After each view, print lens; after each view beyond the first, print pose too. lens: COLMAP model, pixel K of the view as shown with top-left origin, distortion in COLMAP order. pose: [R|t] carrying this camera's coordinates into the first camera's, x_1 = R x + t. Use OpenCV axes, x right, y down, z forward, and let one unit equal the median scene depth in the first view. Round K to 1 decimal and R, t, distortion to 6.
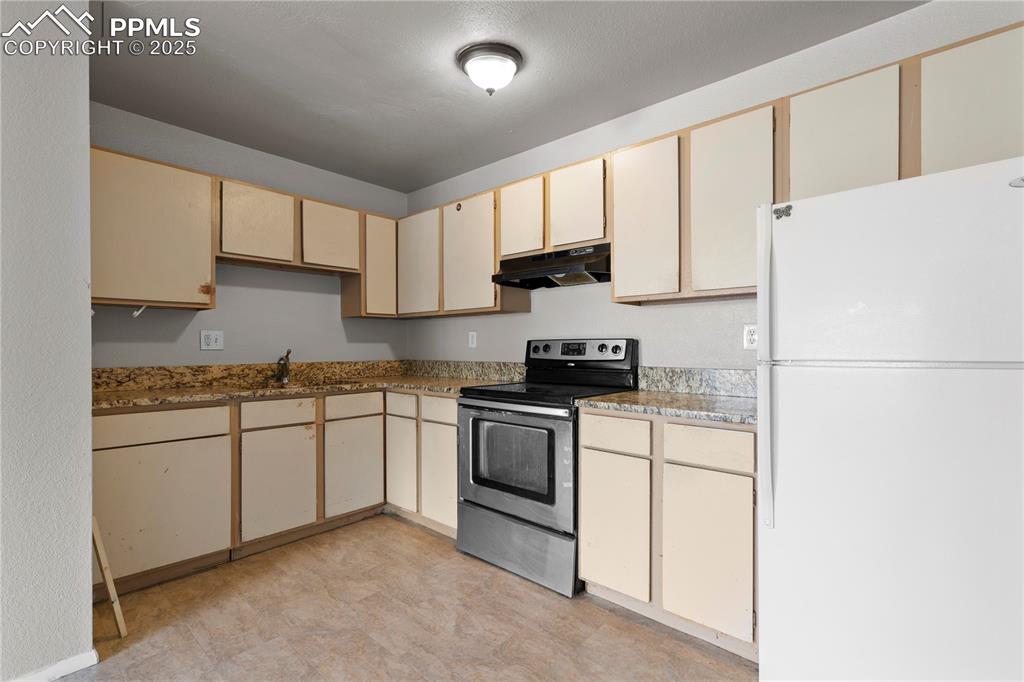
lens RADIAL K [[466.3, 0, 511.0], [0, 466.3, 339.2], [0, 0, 1]] dist [0.003917, 0.000179]
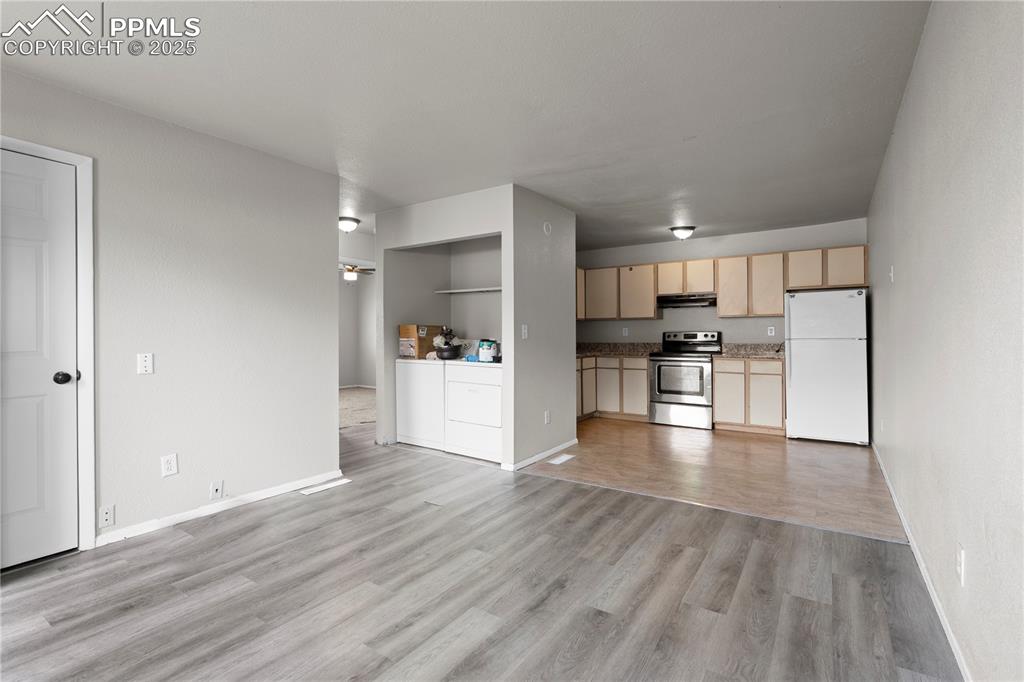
lens RADIAL K [[466.3, 0, 514.0], [0, 466.3, 331.3], [0, 0, 1]] dist [0.003917, 0.000179]
pose [[0.988707, -0.001102, 0.149854, -1.116021], [0.000688, 0.999996, 0.002810, -0.009973], [-0.149857, -0.002675, 0.988704, -1.183966]]
